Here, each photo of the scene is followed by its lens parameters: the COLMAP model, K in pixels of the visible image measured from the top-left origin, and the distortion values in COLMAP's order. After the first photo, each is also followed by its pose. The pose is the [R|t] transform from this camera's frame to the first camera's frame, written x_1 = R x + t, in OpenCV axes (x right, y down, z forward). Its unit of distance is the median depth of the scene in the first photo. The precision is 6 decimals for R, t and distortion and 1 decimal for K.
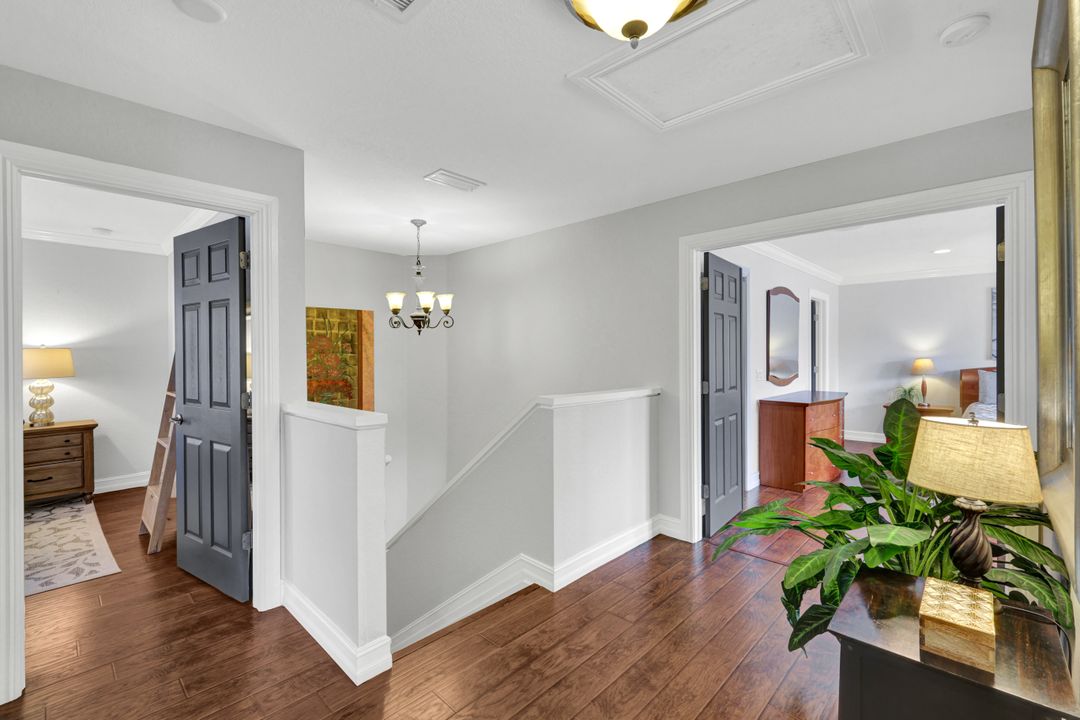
lens RADIAL K [[470.8, 0, 538.6], [0, 470.8, 354.9], [0, 0, 1]] dist [0.002801, -0.001157]
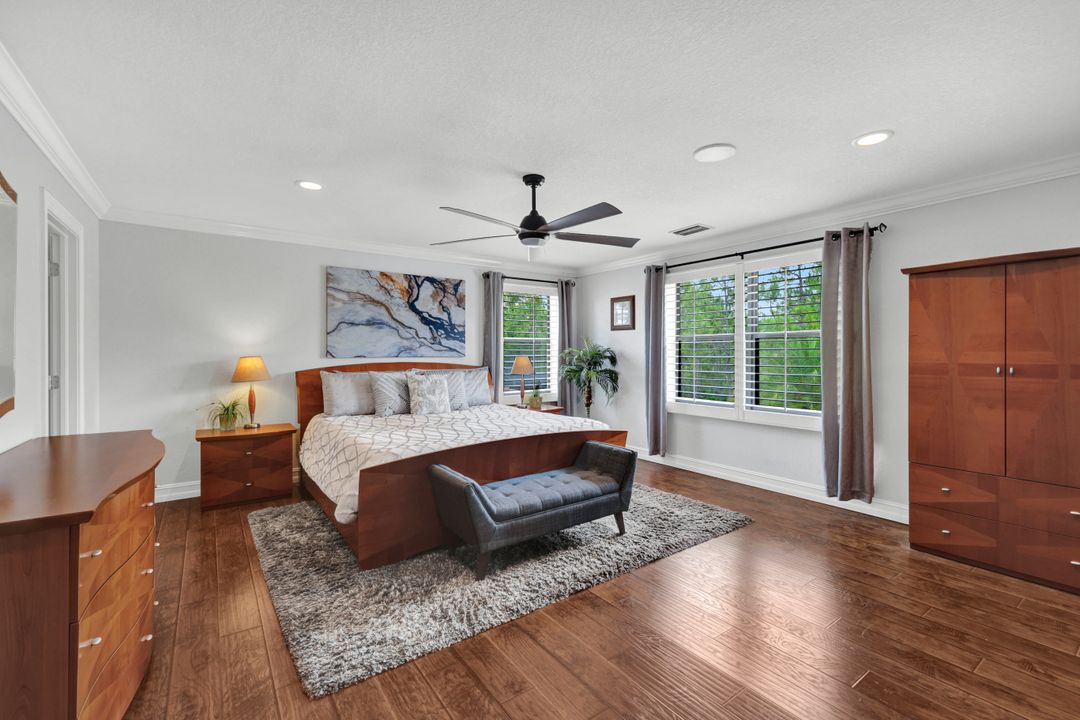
lens RADIAL K [[470.8, 0, 538.6], [0, 470.8, 352.9], [0, 0, 1]] dist [0.002801, -0.001157]
pose [[0.188615, 0.006070, 0.982032, 0.241499], [0.002337, 0.999975, -0.006630, 0.008107], [-0.982048, 0.003545, 0.188597, 0.476534]]
